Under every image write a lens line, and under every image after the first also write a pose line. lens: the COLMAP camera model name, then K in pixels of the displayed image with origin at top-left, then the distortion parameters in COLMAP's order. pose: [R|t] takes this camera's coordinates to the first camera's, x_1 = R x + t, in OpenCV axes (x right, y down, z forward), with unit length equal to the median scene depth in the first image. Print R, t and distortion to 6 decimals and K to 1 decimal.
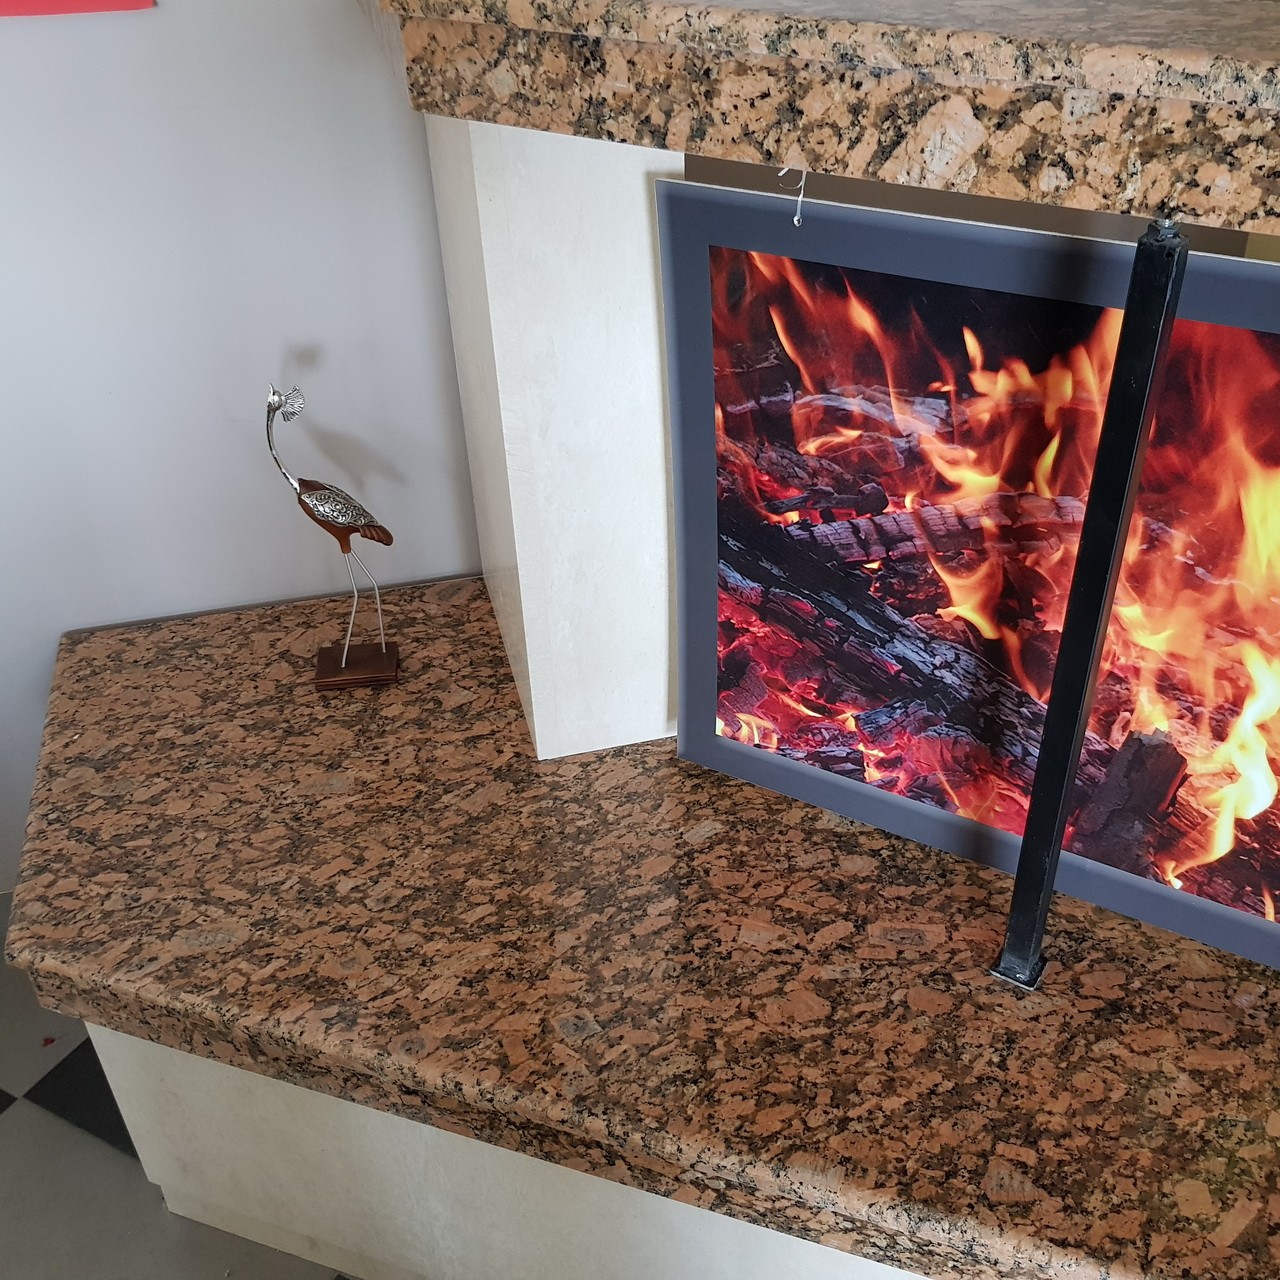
lens RADIAL K [[1341.3, 0, 713.1], [0, 1341.3, 615.1], [0, 0, 1]] dist [0.018052, 0.000000]
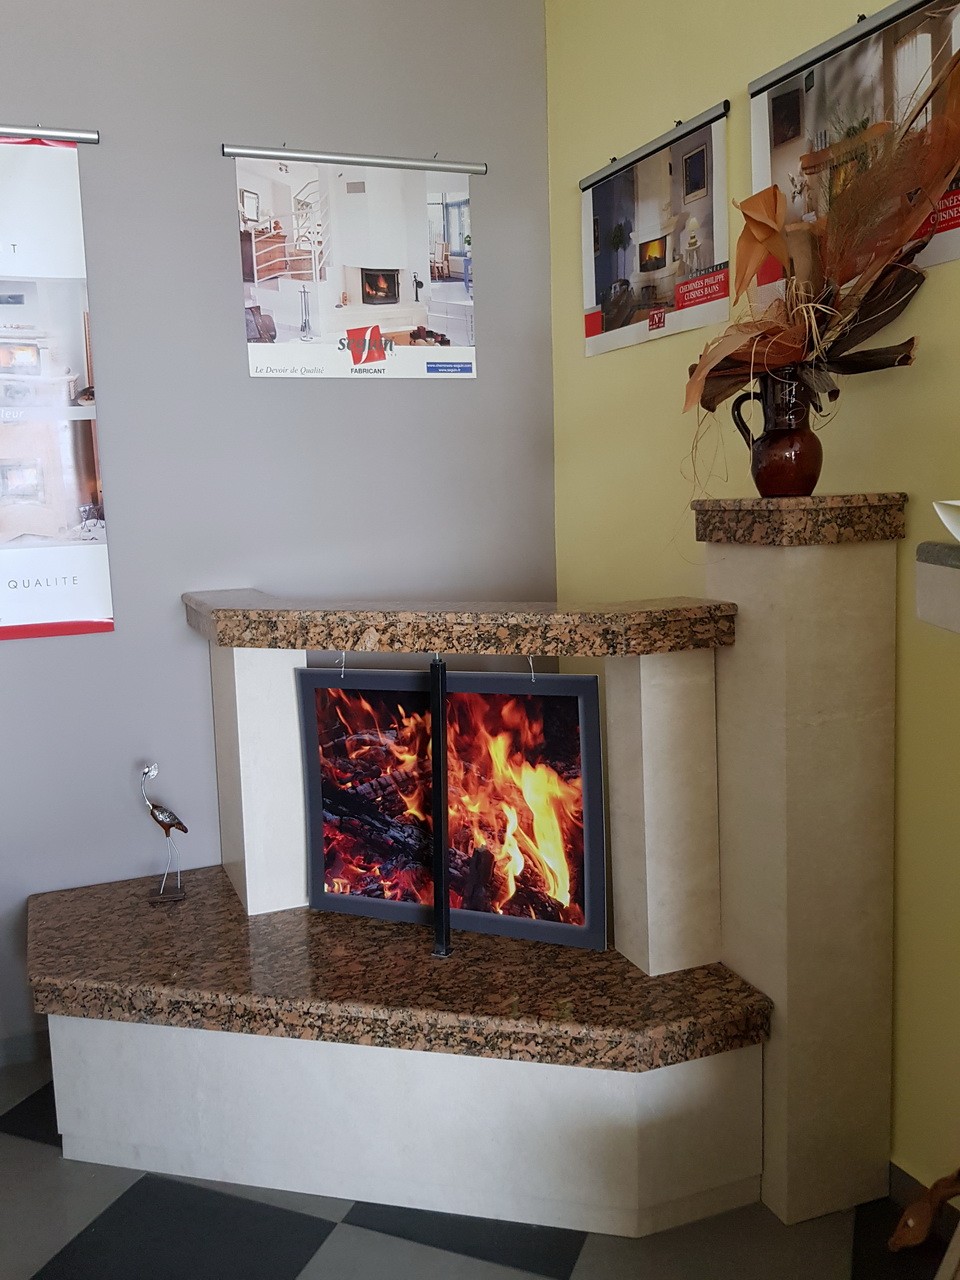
lens RADIAL K [[1024.3, 0, 474.2], [0, 1024.3, 568.0], [0, 0, 1]] dist [0.060828, -0.090197]
pose [[0.993476, -0.037642, 0.107651, 0.106911], [0.084460, 0.877141, -0.472748, 0.557280], [-0.076630, 0.478756, 0.874597, -1.055058]]
